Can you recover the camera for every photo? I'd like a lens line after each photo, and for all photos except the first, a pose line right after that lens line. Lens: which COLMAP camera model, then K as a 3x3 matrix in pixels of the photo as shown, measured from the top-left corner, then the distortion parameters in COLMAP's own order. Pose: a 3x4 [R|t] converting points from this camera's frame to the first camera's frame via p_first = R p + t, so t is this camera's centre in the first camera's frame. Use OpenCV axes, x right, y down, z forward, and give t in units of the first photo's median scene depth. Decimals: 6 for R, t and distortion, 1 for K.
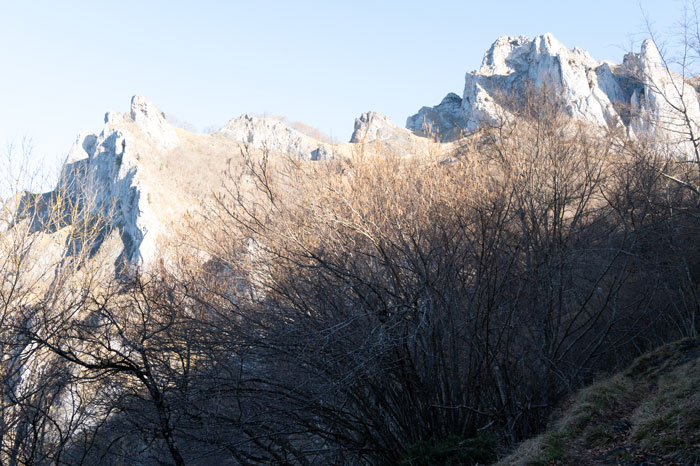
lens RADIAL K [[662.5, 0, 350.0], [0, 662.5, 233.0], [0, 0, 1]] dist [-0.022689, -0.002450]
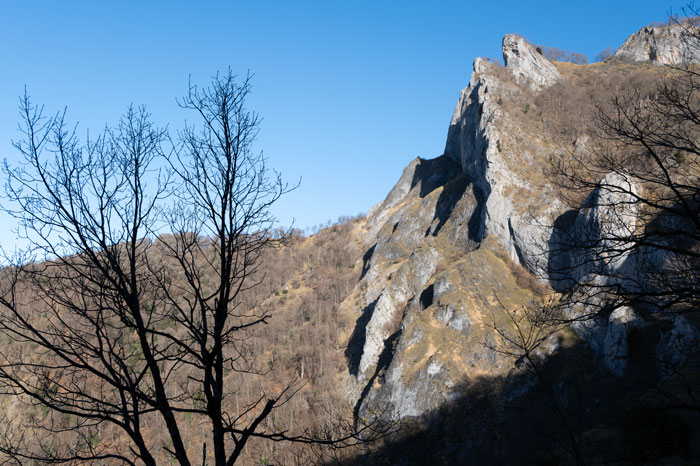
lens RADIAL K [[662.5, 0, 350.0], [0, 662.5, 233.0], [0, 0, 1]] dist [-0.022689, -0.002450]
pose [[0.770647, -0.066189, -0.633816, 0.069096], [0.108101, 0.993755, 0.027661, 0.012622], [0.628027, -0.089833, 0.772989, 0.142582]]
